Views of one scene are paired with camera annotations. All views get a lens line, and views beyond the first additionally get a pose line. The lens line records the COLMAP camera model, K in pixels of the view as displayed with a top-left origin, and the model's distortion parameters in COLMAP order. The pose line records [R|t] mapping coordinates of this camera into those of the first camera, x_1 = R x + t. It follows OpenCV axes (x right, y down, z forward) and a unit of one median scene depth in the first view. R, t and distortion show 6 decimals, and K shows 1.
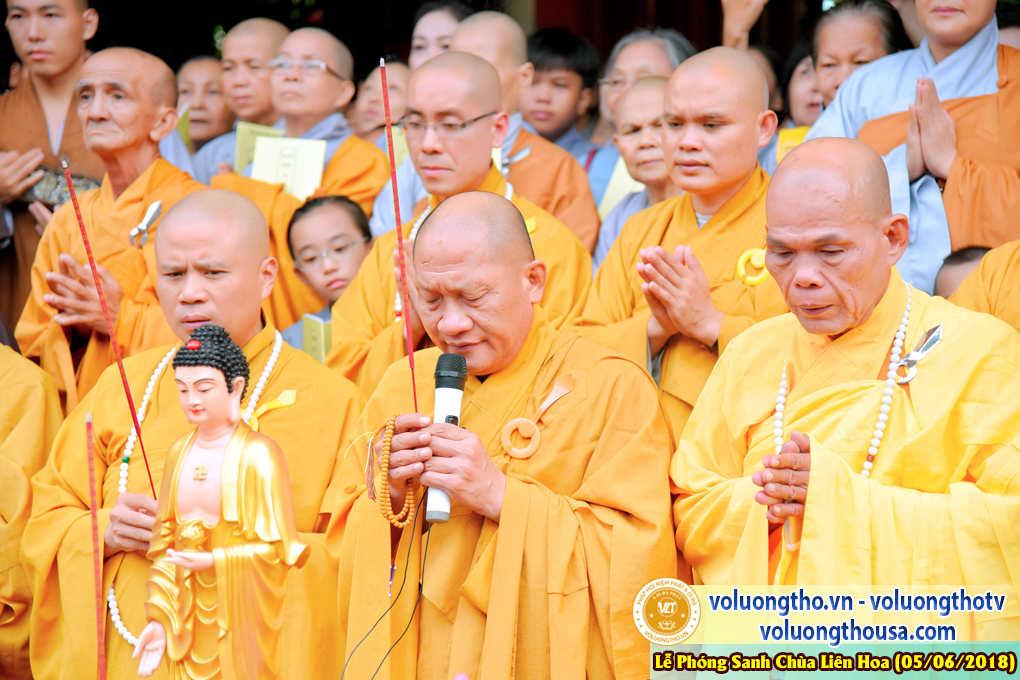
lens RADIAL K [[2546.7, 0, 510.0], [0, 2546.7, 340.0], [0, 0, 1]] dist [0.979691, -0.729879]
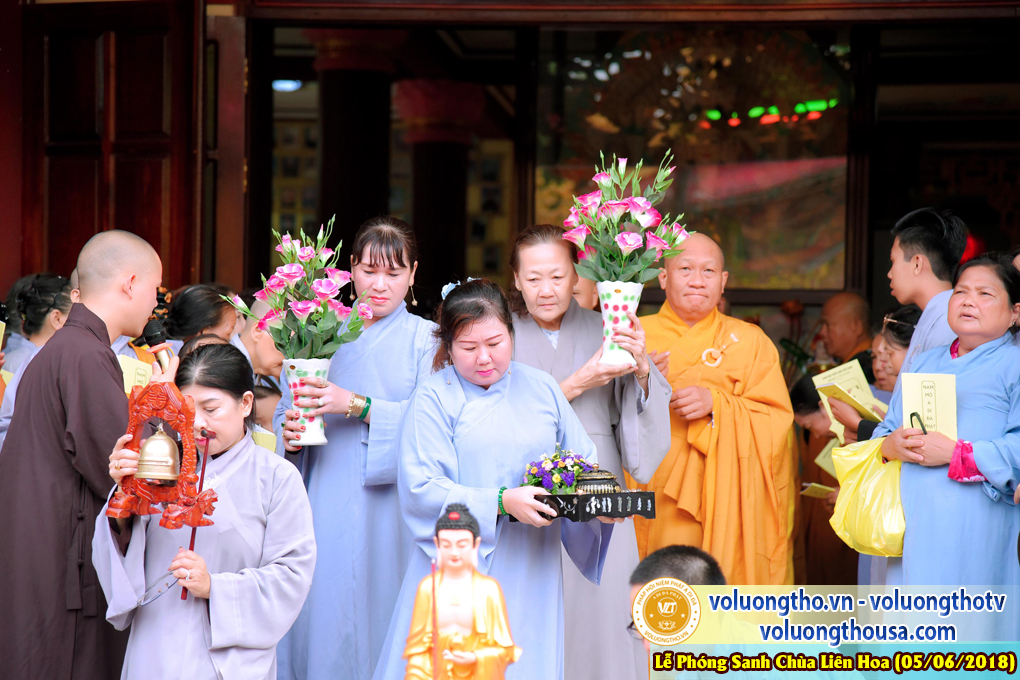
lens RADIAL K [[3263.5, 0, 510.0], [0, 3263.5, 340.0], [0, 0, 1]] dist [1.136616, 1.165553]
pose [[0.932110, 0.036870, 0.360295, -0.795282], [-0.020931, 0.998626, -0.048042, -0.009611], [-0.361571, 0.037240, 0.931600, -0.823591]]
